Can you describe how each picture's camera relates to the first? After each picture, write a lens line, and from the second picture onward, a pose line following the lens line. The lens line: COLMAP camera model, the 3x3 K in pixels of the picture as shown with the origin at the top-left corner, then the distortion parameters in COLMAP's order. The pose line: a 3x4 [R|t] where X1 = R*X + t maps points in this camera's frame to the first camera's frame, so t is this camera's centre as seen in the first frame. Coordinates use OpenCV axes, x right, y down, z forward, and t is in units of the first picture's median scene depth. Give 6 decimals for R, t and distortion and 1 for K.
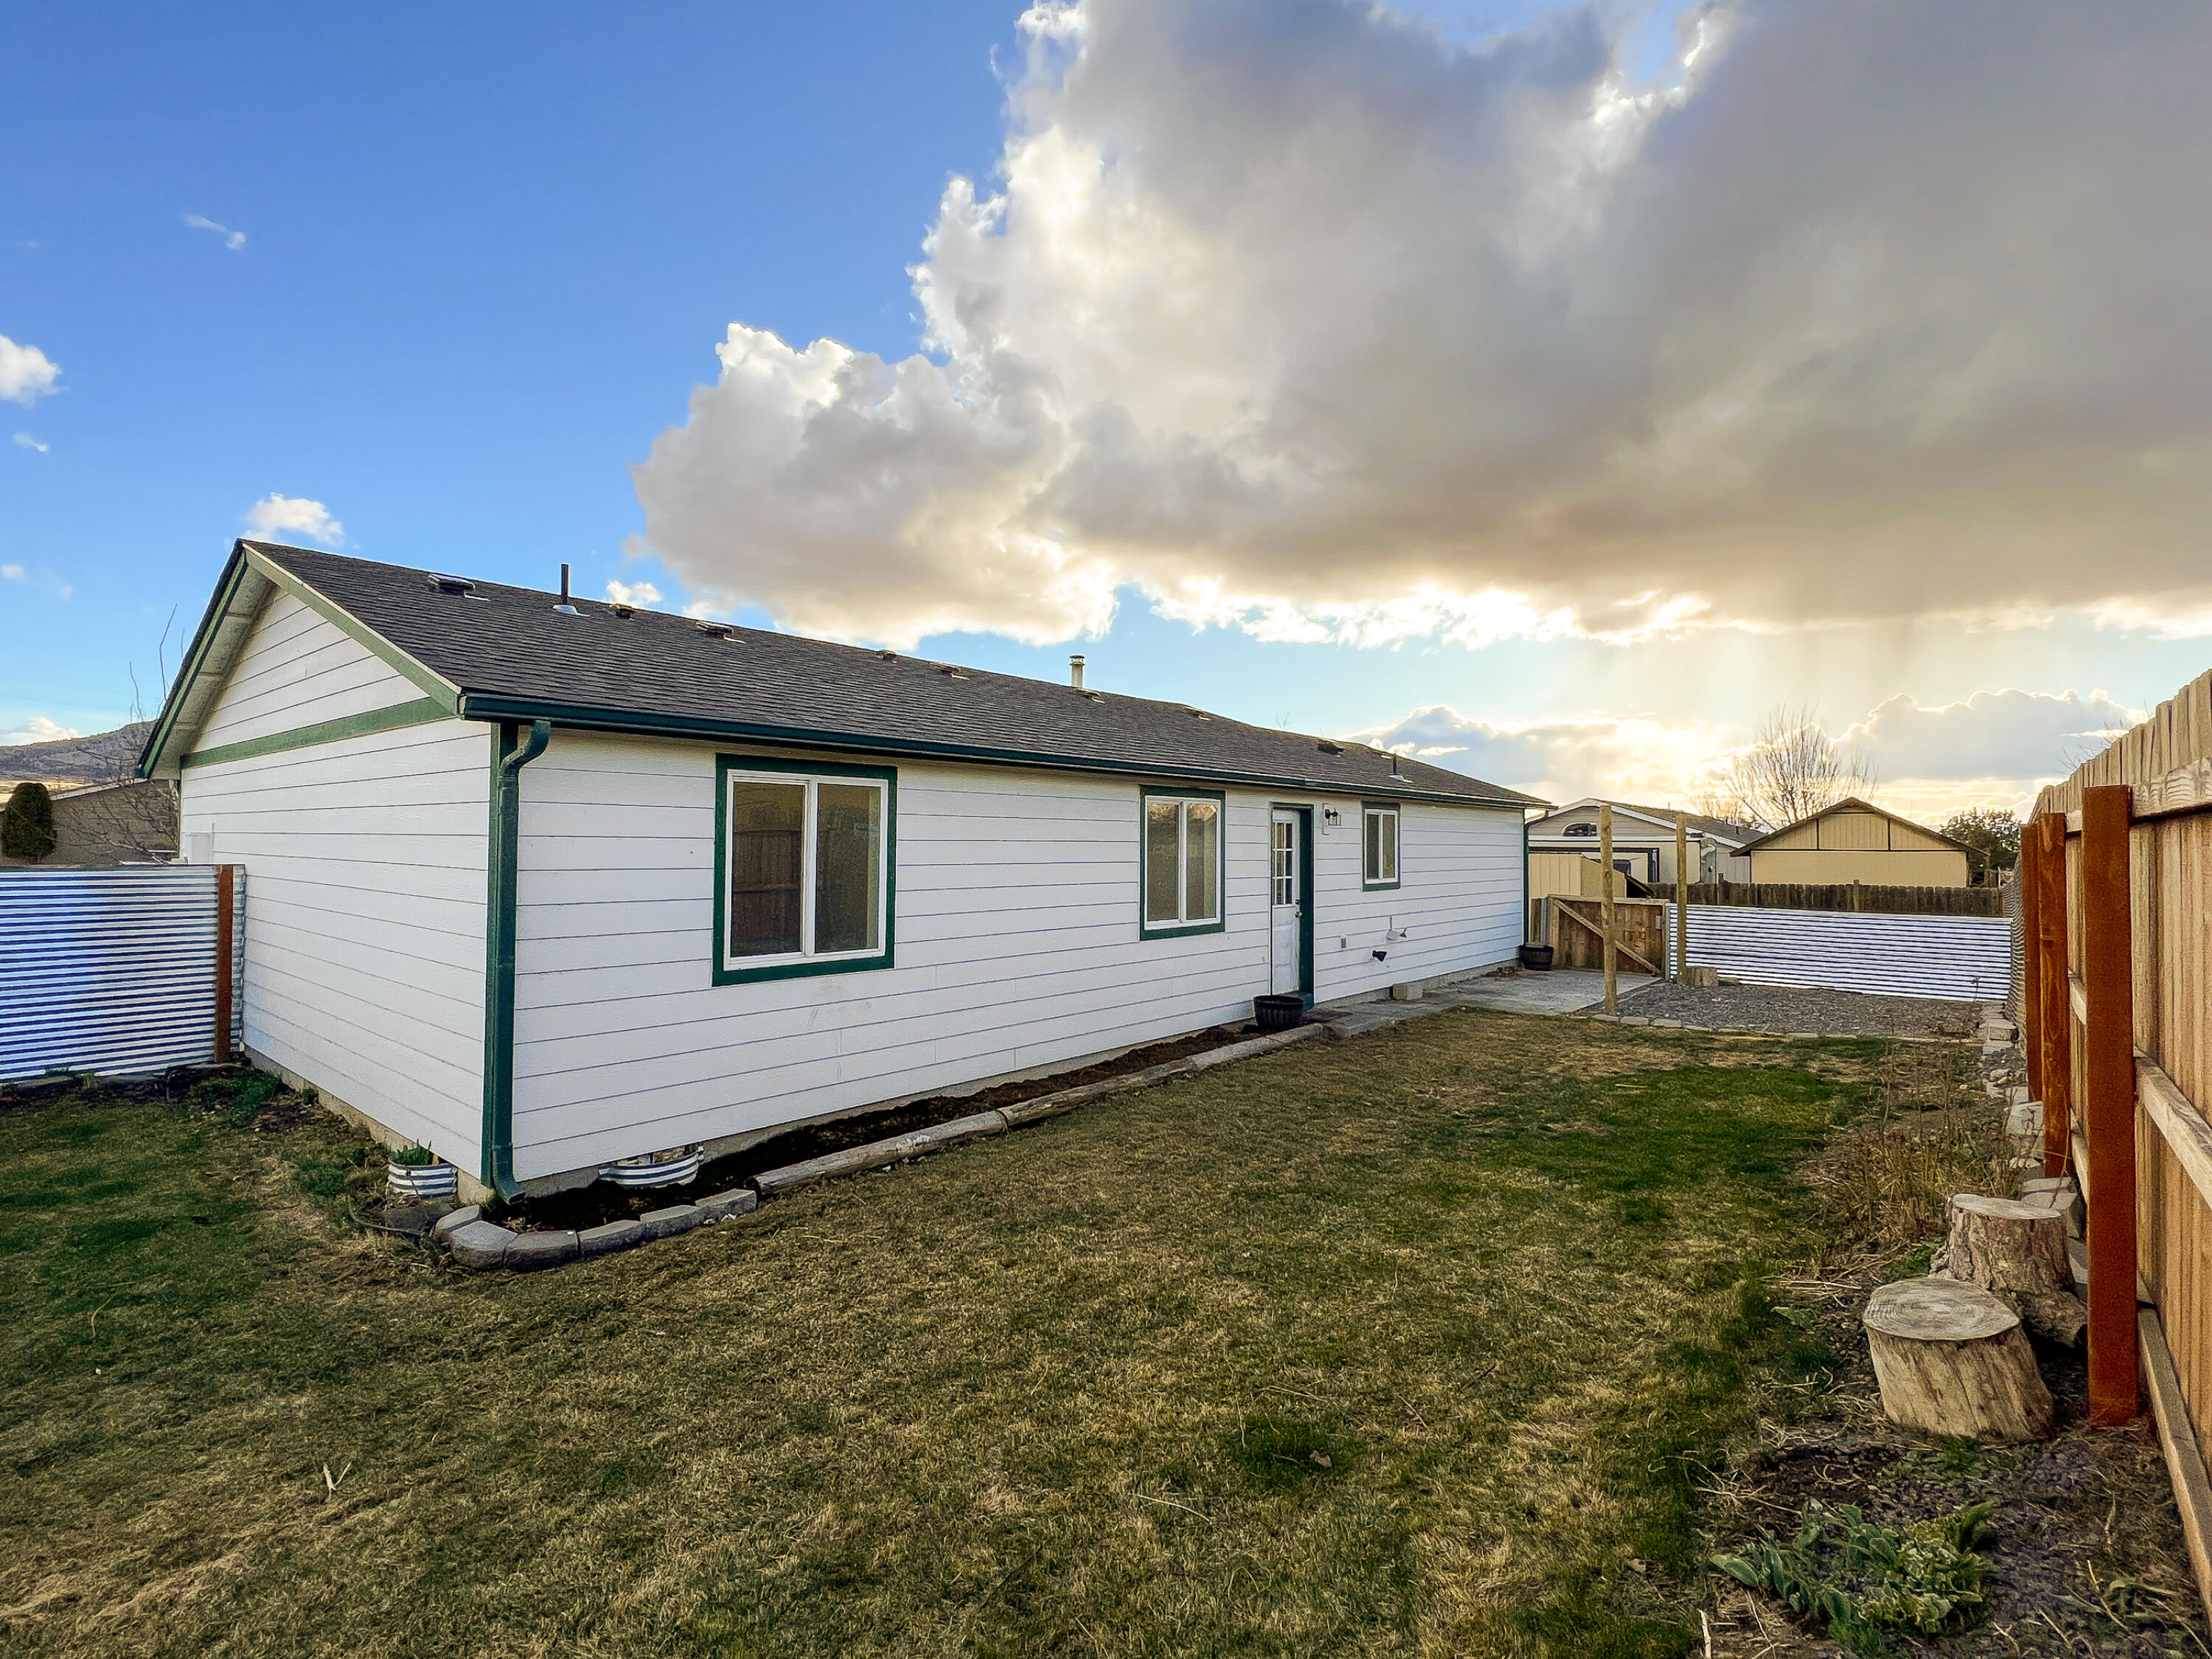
lens RADIAL K [[1048.6, 0, 1106.0], [0, 1048.6, 829.5], [0, 0, 1]] dist [0.002939, -0.000420]
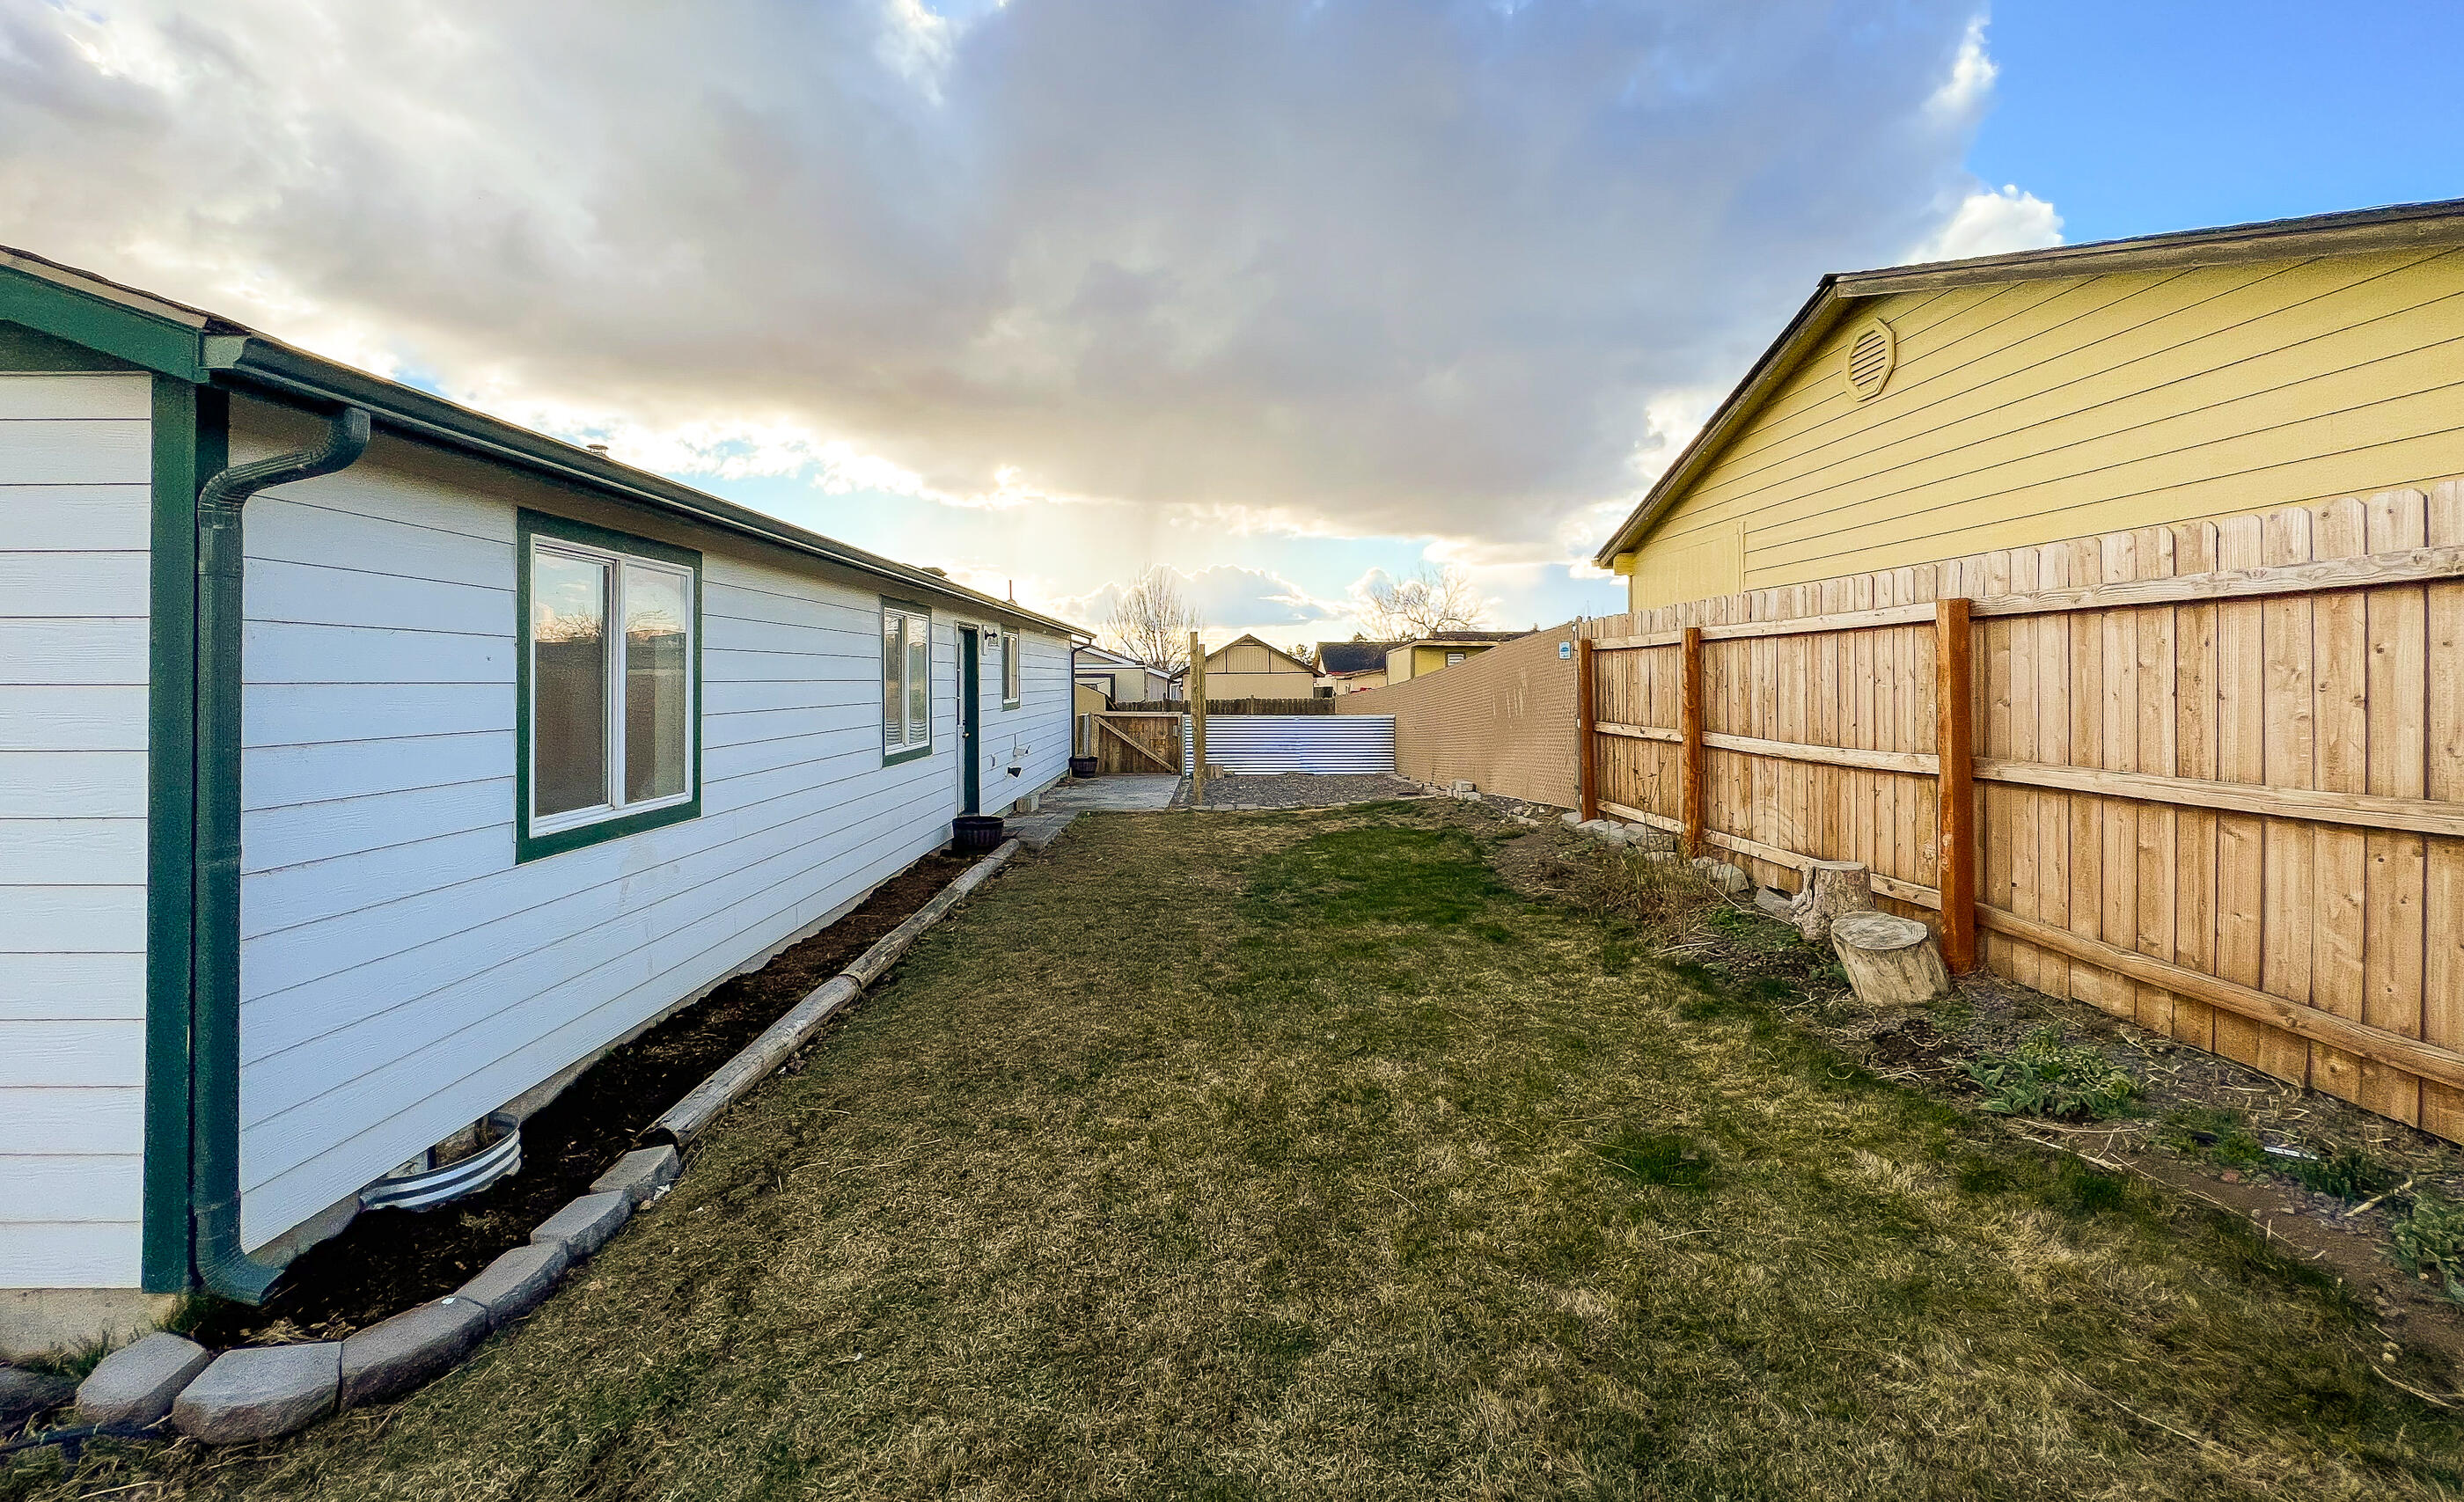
lens RADIAL K [[974.1, 0, 1227.8], [0, 974.1, 671.2], [0, 0, 1]] dist [0.000659, 0.000406]
pose [[0.762189, -0.008450, 0.647299, -0.467035], [0.004219, 0.999958, 0.008085, 0.029126], [-0.647340, -0.003431, 0.762193, 0.274550]]
